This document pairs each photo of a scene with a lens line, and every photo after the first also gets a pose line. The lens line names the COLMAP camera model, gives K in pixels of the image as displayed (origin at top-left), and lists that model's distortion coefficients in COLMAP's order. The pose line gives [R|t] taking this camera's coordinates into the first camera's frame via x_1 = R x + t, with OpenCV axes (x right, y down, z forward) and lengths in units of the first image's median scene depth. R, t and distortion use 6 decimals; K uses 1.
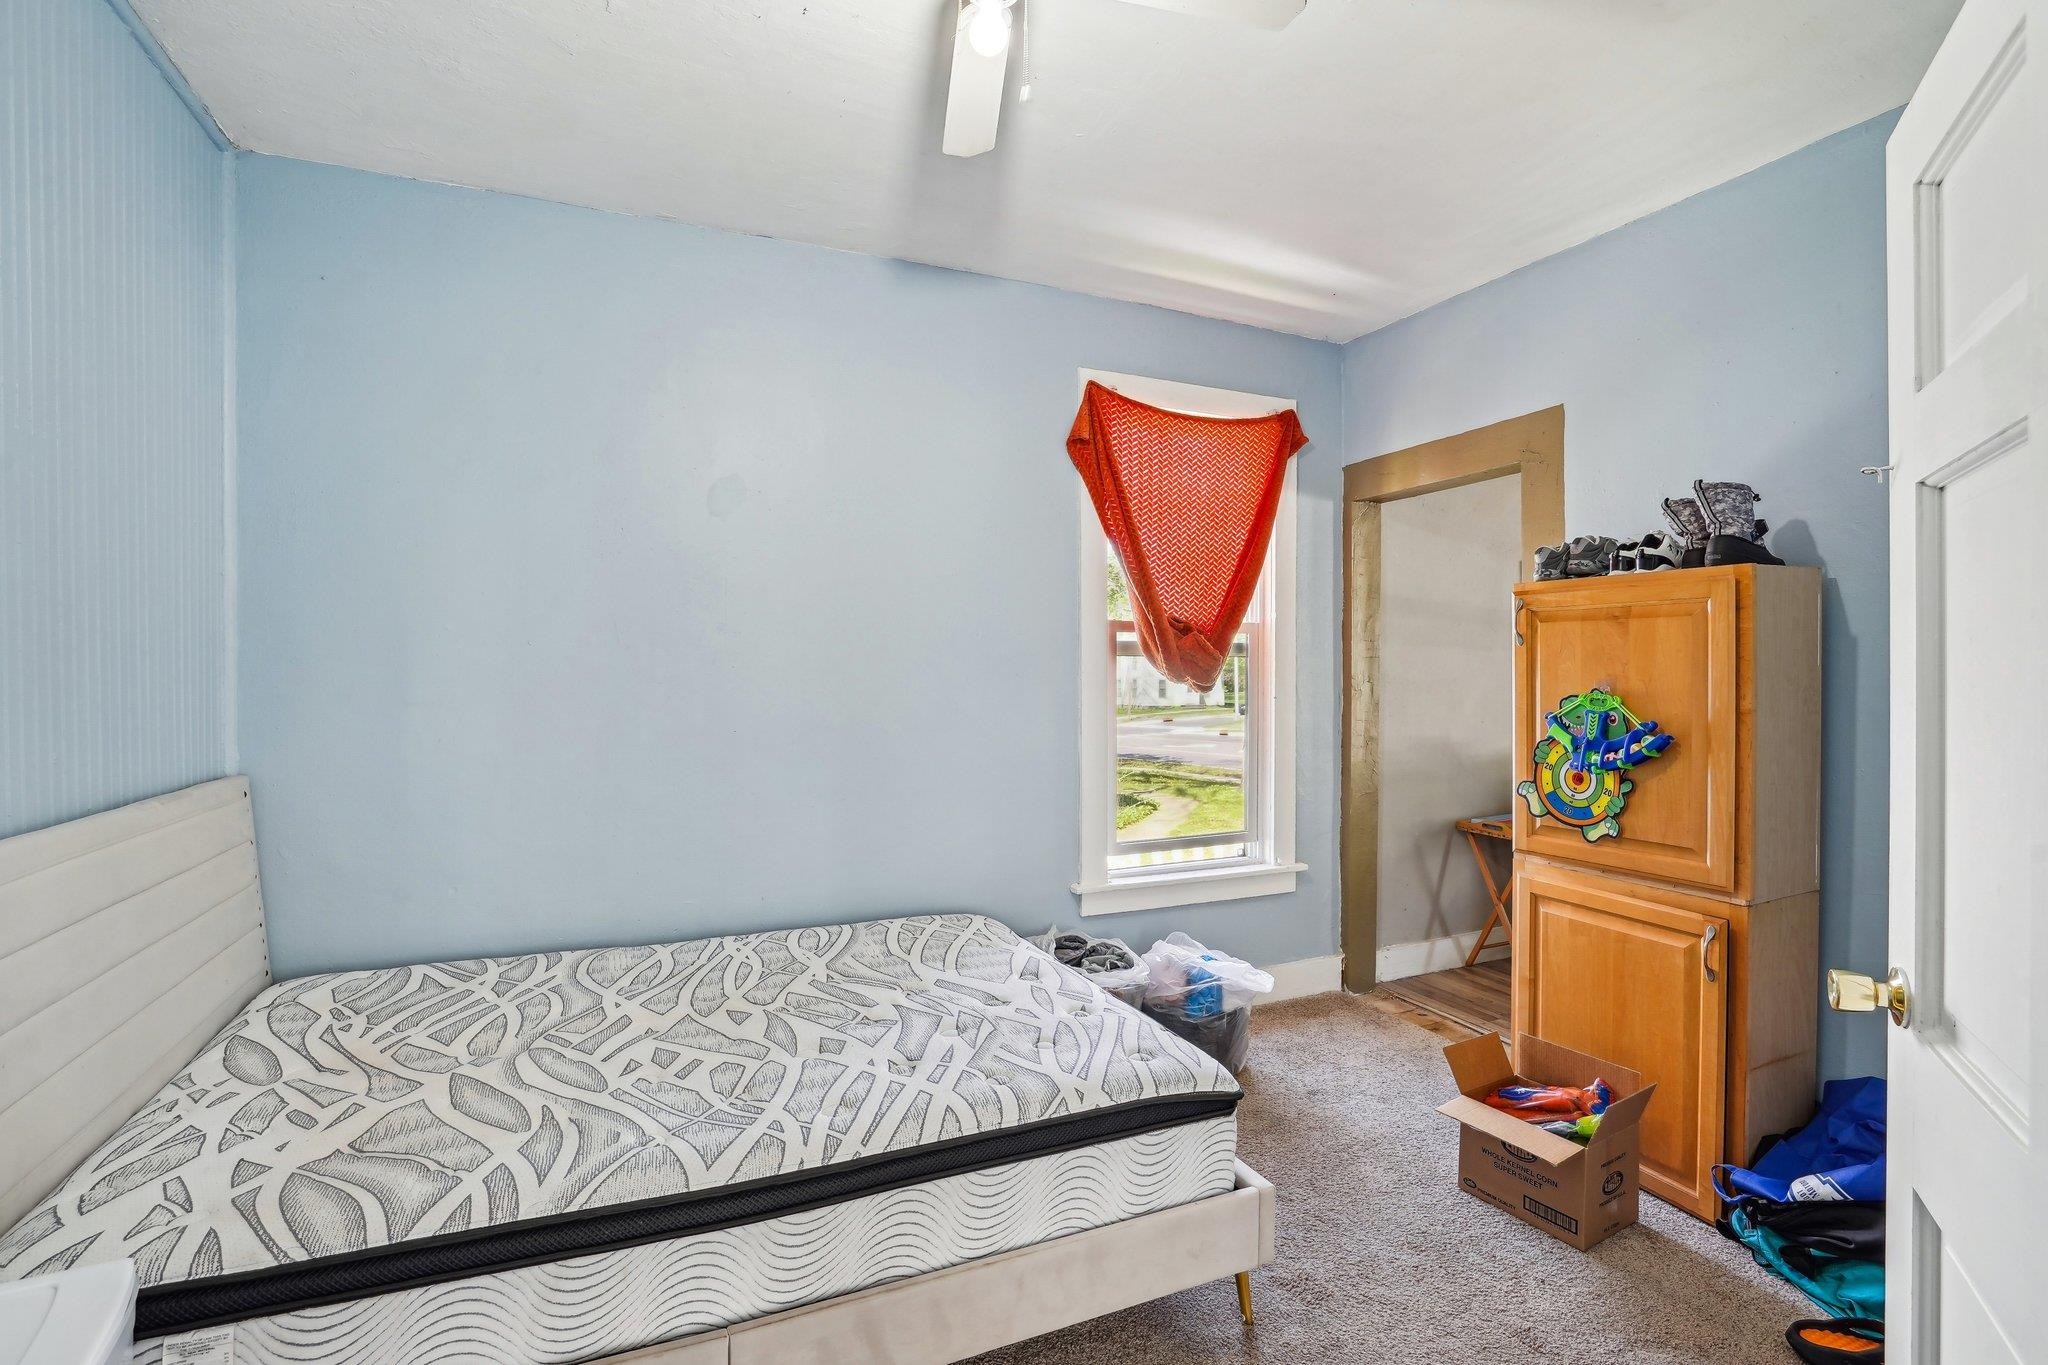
lens RADIAL K [[946.9, 0, 1024.0], [0, 946.9, 682.5], [0, 0, 1]] dist [-0.054911, 0.028053]
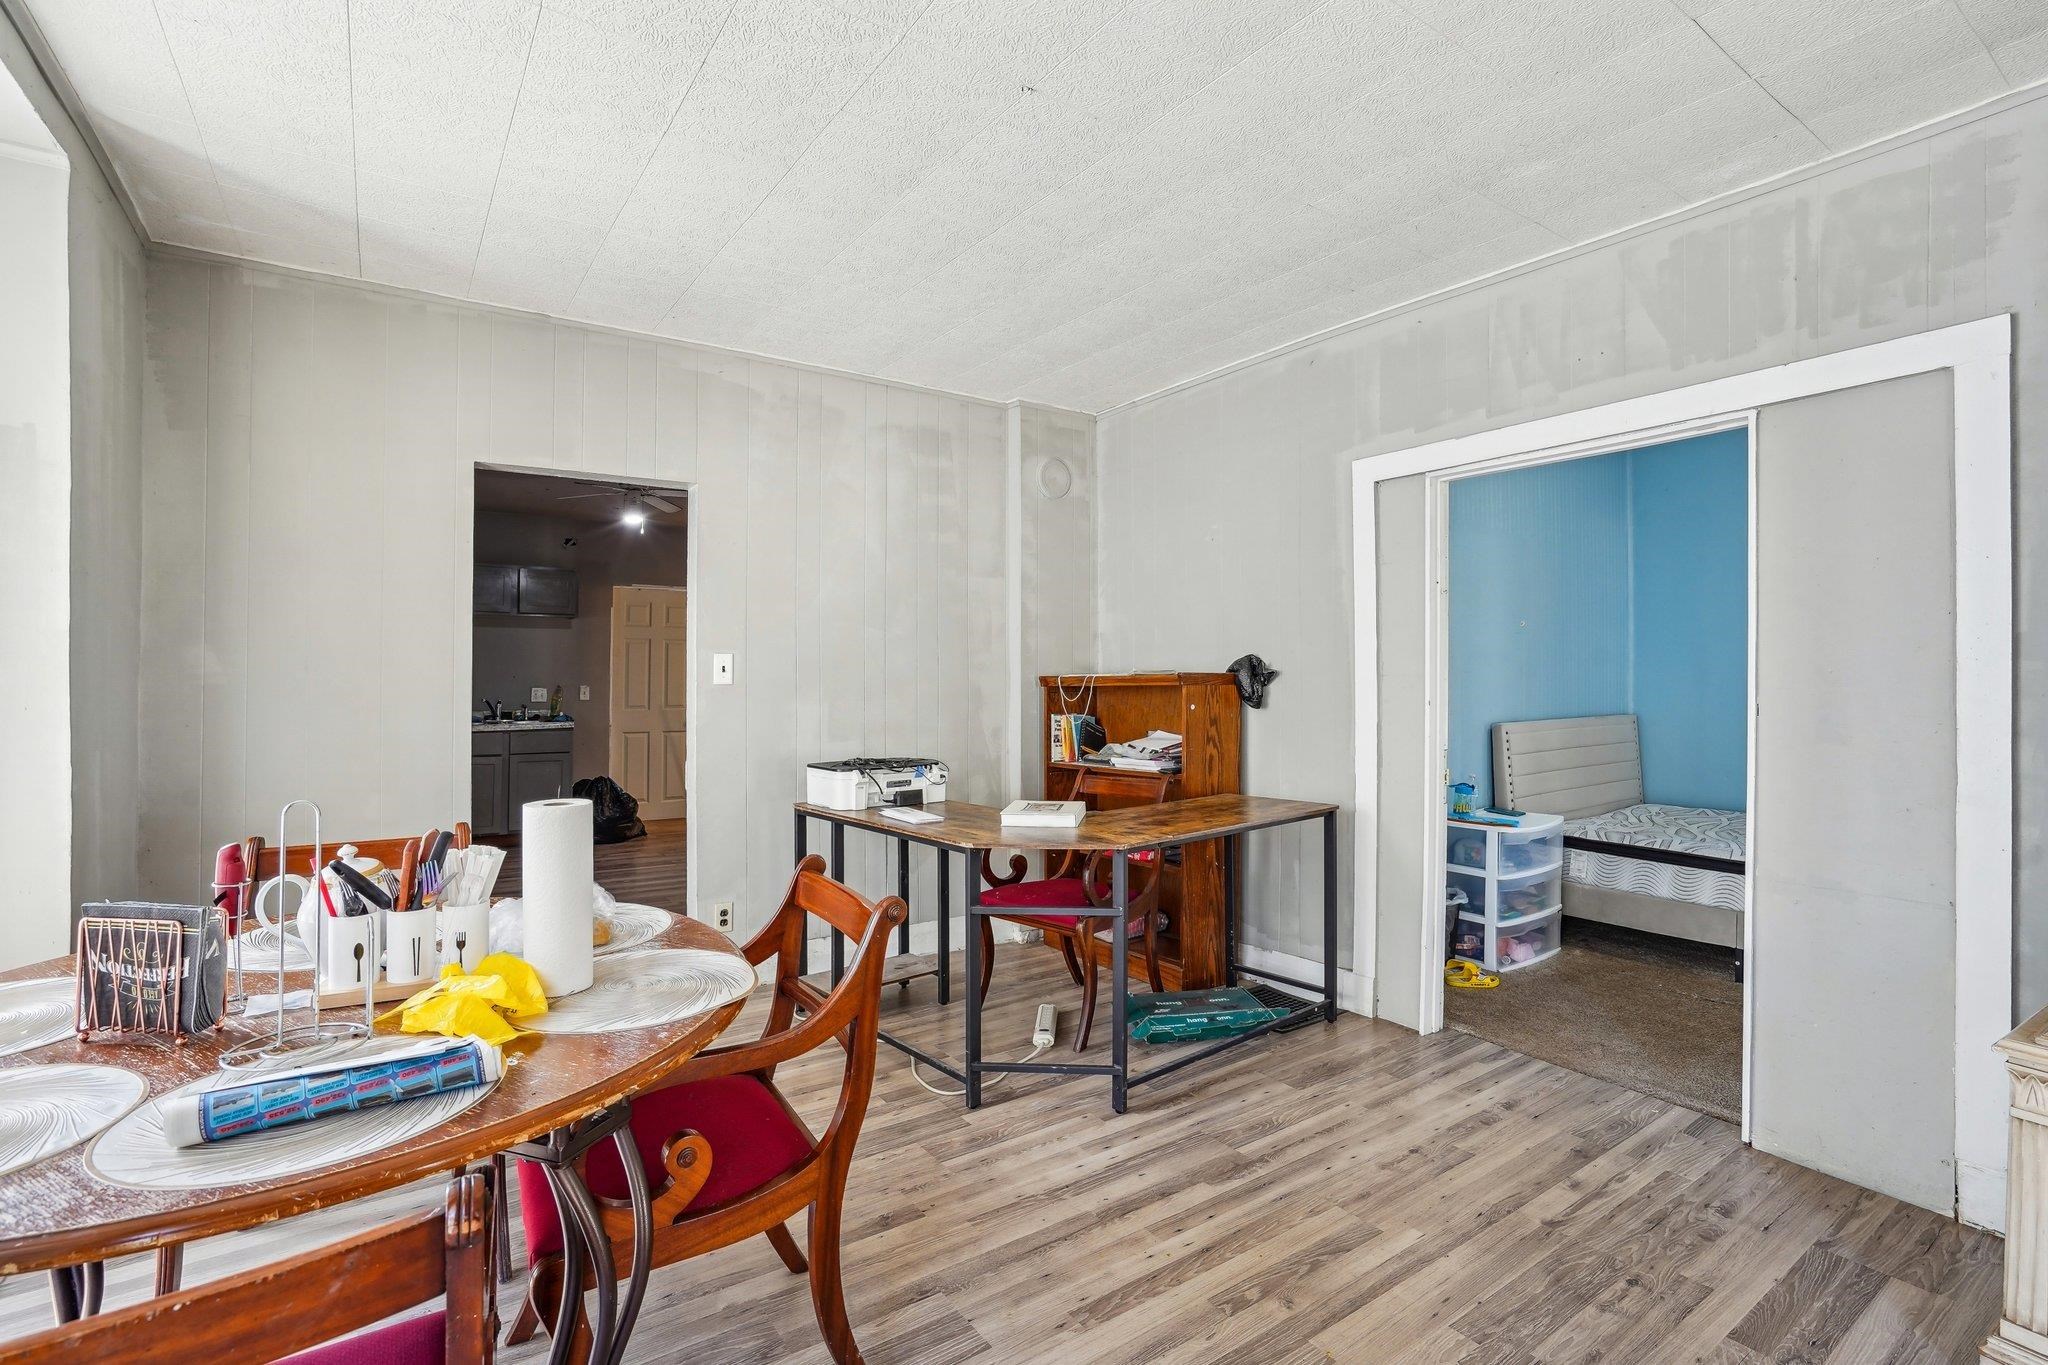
lens RADIAL K [[946.9, 0, 1024.0], [0, 946.9, 682.5], [0, 0, 1]] dist [-0.054911, 0.028053]
pose [[0.168557, -0.000909, -0.985692, 1.351120], [-0.016010, 0.999865, -0.003660, 0.059923], [0.985562, 0.016398, 0.168520, -1.024181]]
